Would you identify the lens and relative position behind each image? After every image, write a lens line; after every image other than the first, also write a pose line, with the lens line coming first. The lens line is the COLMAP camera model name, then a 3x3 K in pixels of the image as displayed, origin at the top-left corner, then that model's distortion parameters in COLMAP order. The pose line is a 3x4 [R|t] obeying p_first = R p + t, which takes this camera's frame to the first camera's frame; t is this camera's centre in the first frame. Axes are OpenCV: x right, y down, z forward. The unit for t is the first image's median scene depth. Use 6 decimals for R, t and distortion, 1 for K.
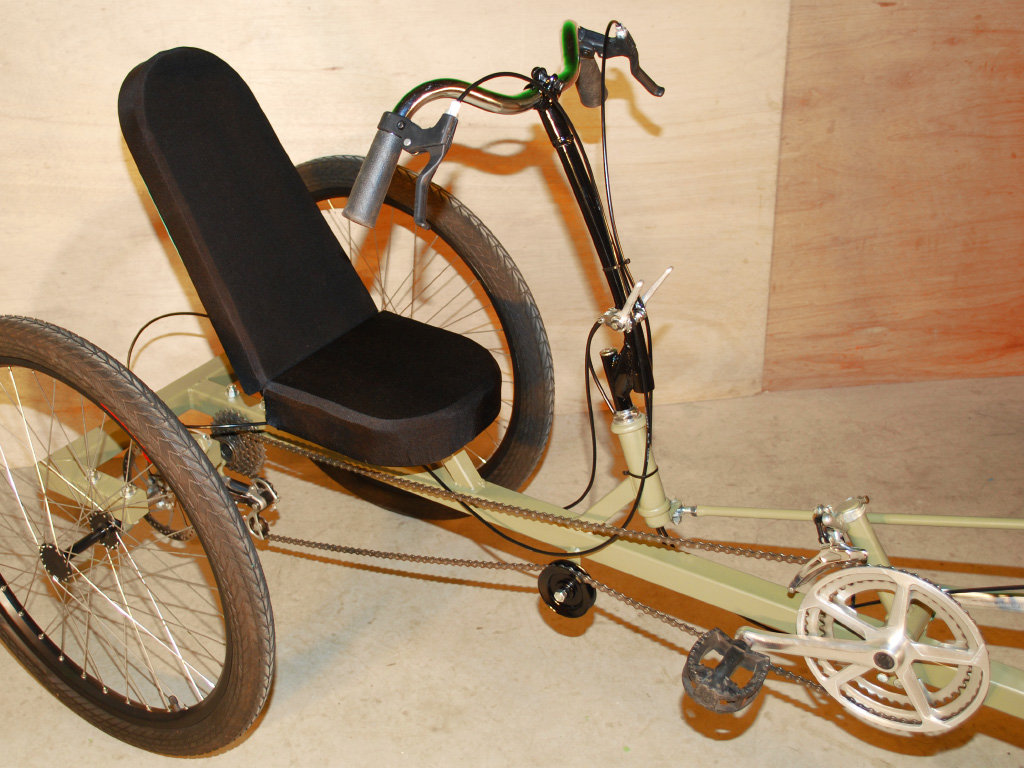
lens RADIAL K [[1264.0, 0, 504.1], [0, 1264.0, 391.4], [0, 0, 1]] dist [-0.025099, 0.000000]
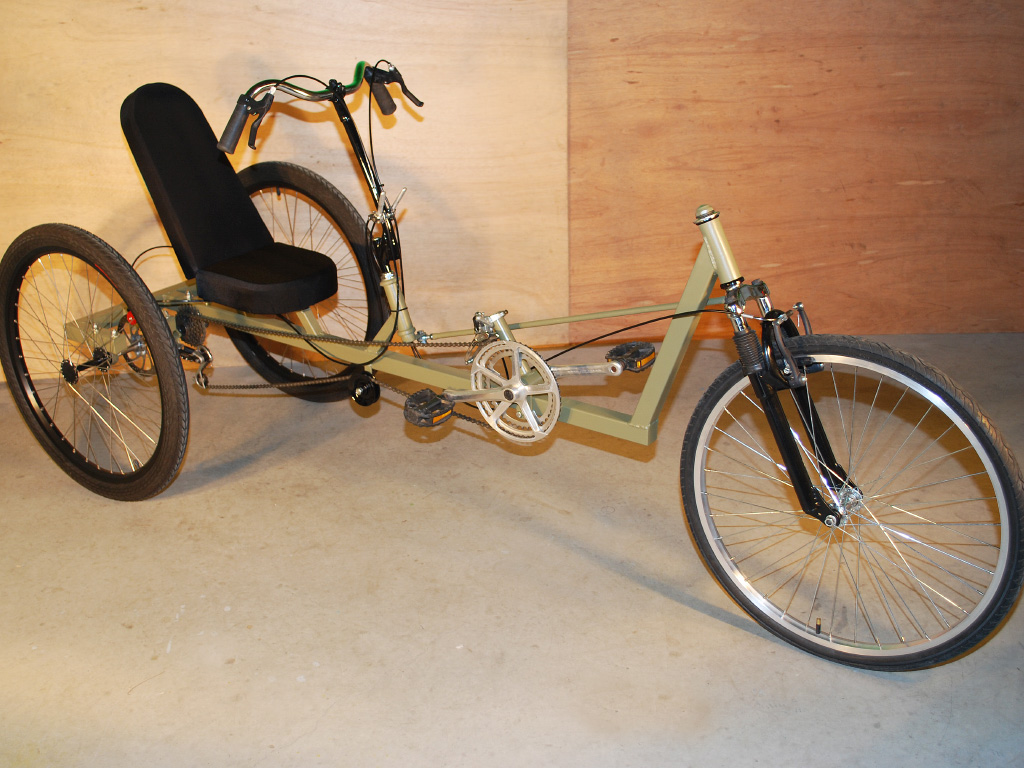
lens RADIAL K [[1137.9, 0, 519.8], [0, 1137.9, 377.7], [0, 0, 1]] dist [-0.004621, 0.000000]
pose [[0.999489, 0.014831, -0.028314, 0.210354], [-0.017854, 0.993805, -0.109696, 0.212991], [0.026512, 0.110145, 0.993562, -0.363541]]
